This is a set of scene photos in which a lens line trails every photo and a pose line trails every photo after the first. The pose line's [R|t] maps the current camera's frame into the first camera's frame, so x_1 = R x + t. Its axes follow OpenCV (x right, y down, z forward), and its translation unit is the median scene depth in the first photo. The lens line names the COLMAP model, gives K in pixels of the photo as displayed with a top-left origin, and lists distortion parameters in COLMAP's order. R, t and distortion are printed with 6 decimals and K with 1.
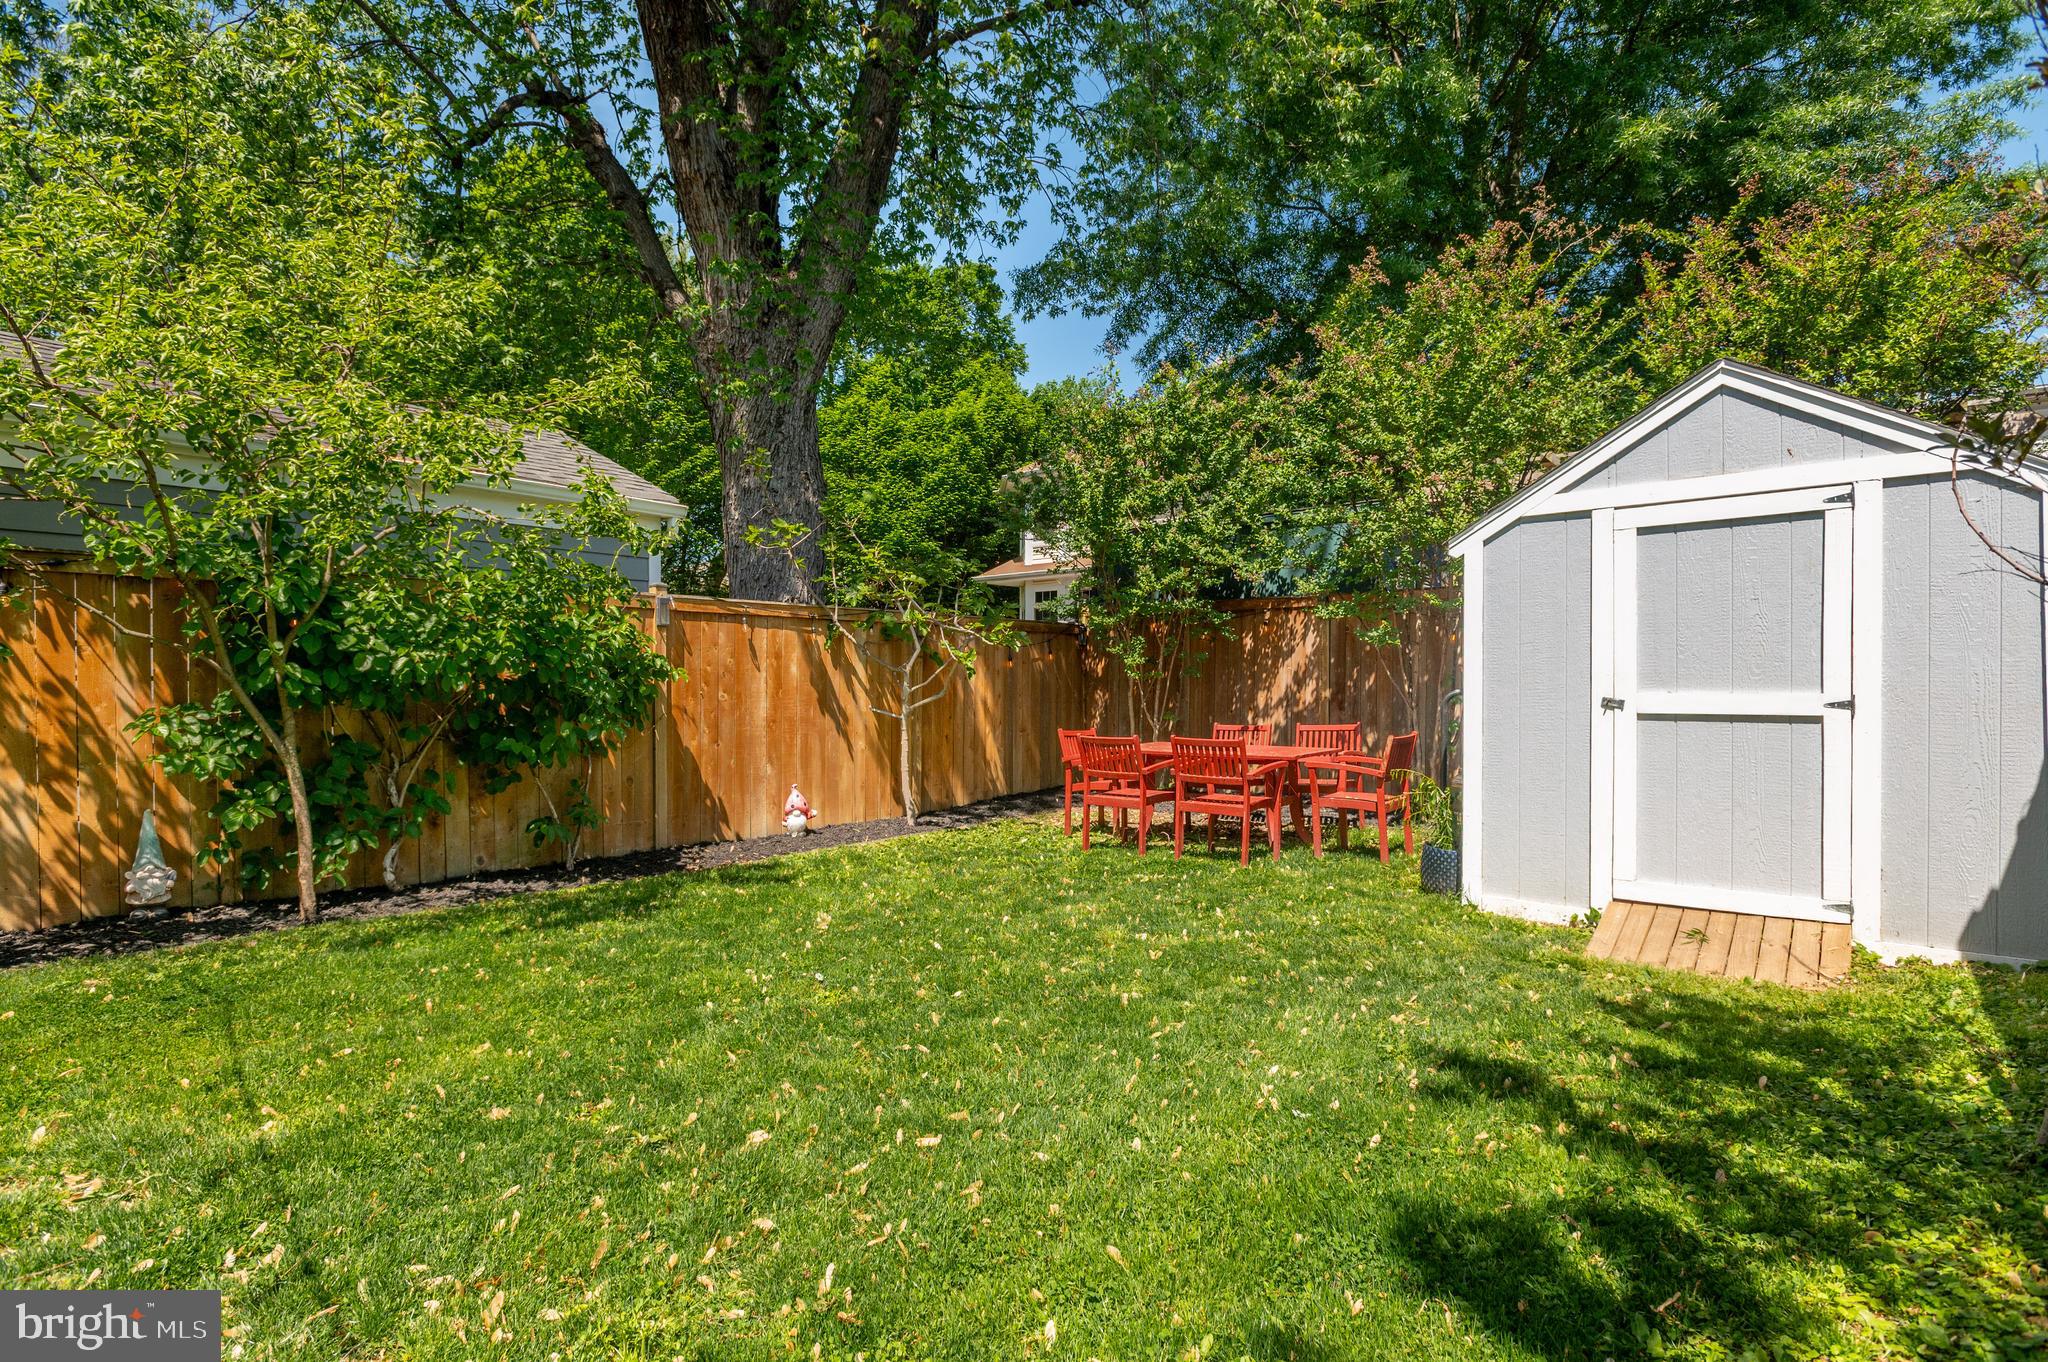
lens RADIAL K [[999.8, 0, 972.9], [0, 999.8, 685.8], [0, 0, 1]] dist [-0.011917, 0.000810]
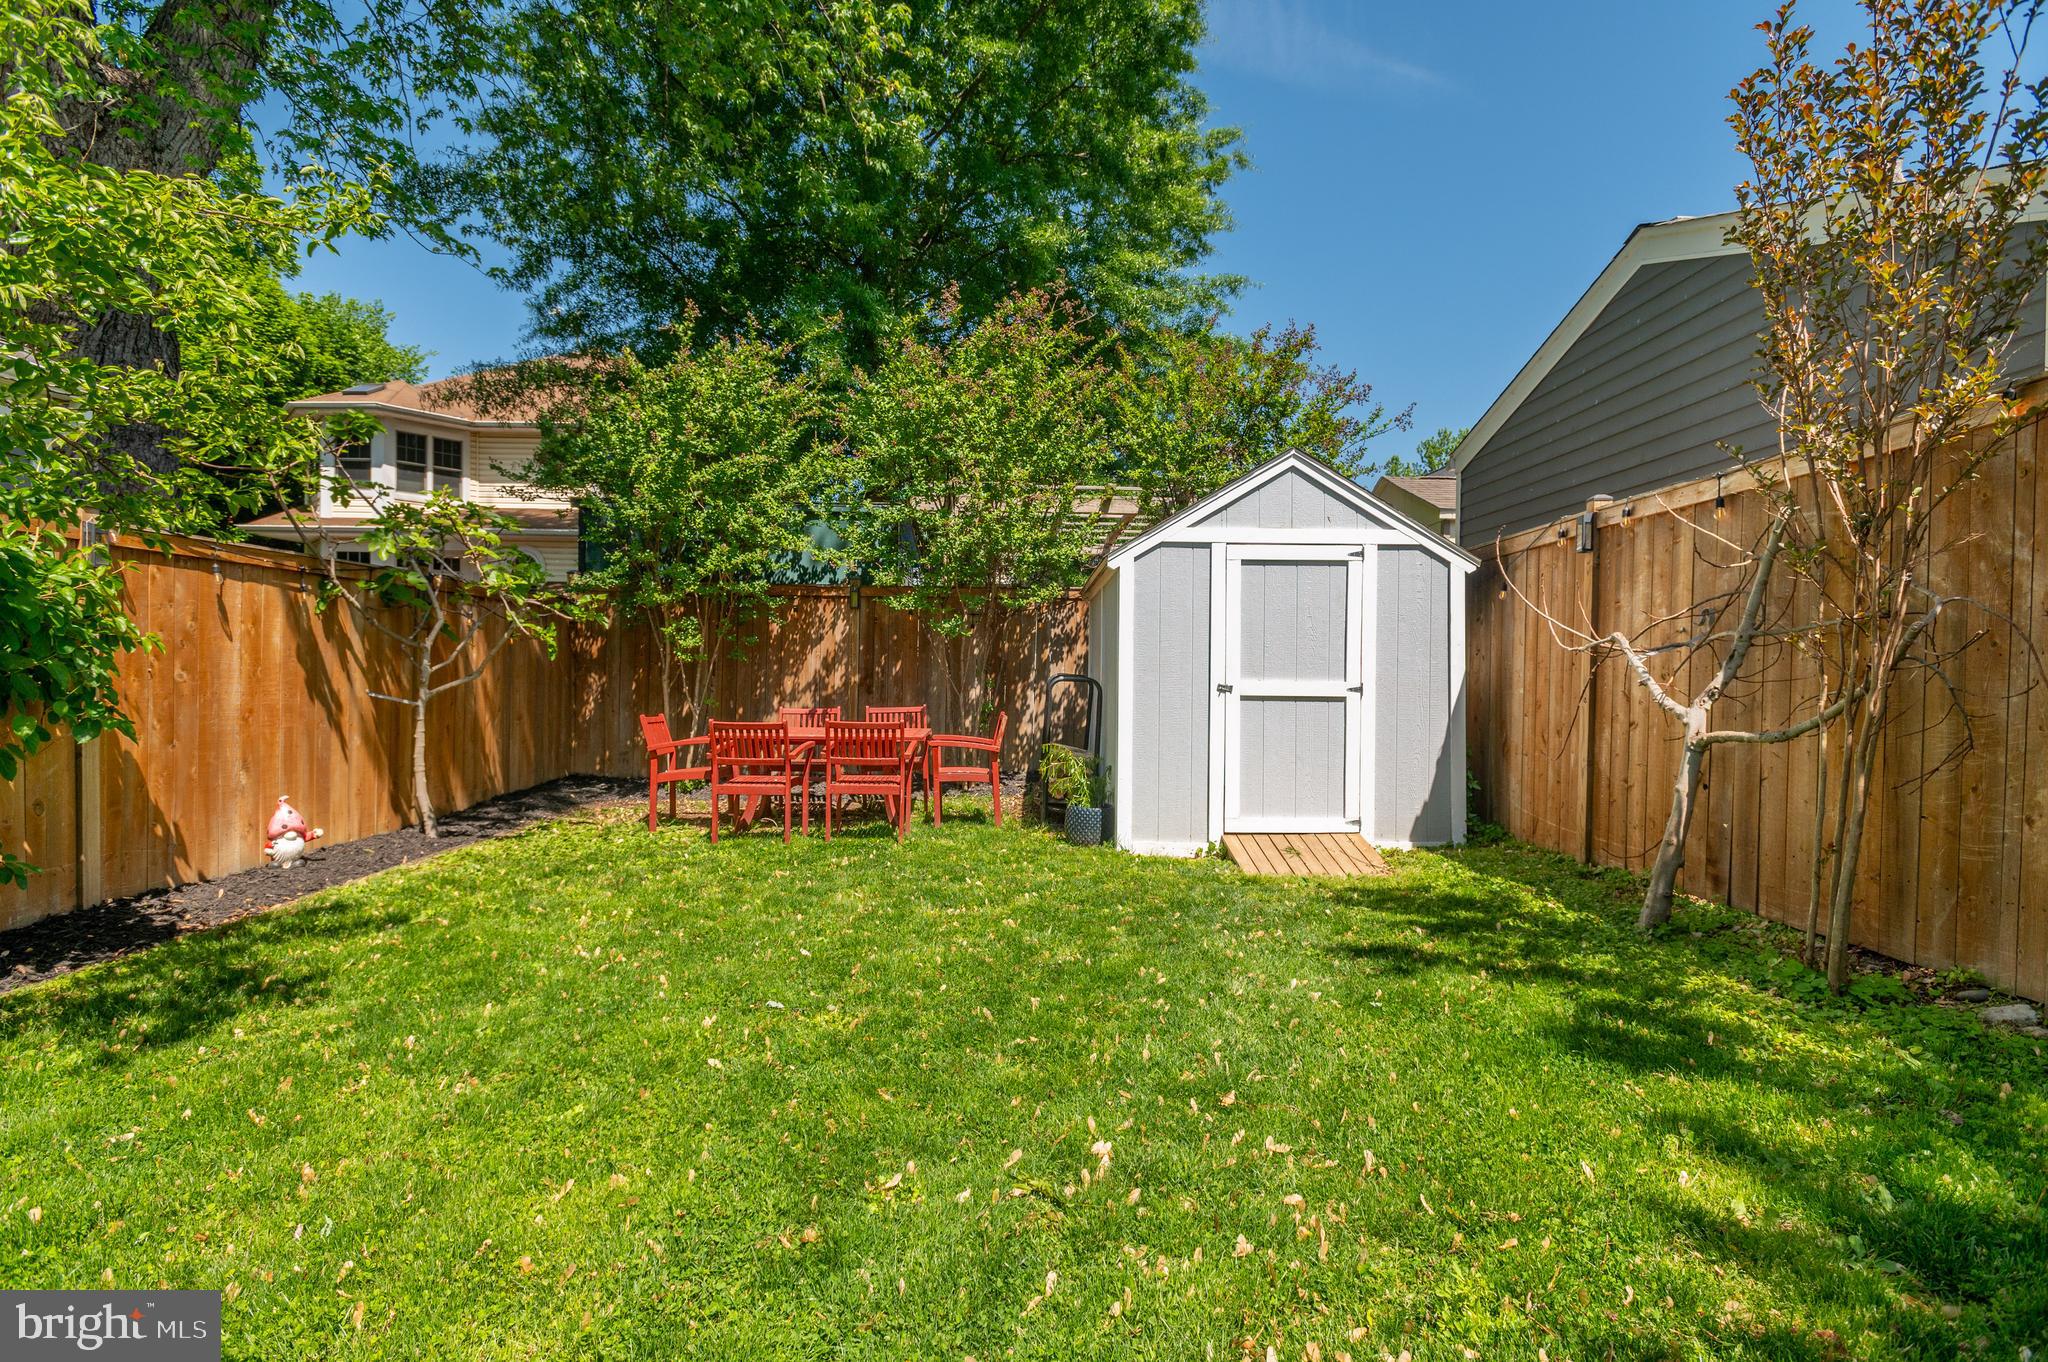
lens RADIAL K [[999.8, 0, 990.5], [0, 999.8, 683.8], [0, 0, 1]] dist [-0.011917, 0.000810]
pose [[0.746125, 0.005115, 0.665786, -0.286294], [-0.013855, 0.999873, 0.007845, 0.003113], [-0.665661, -0.015078, 0.746102, 0.115991]]
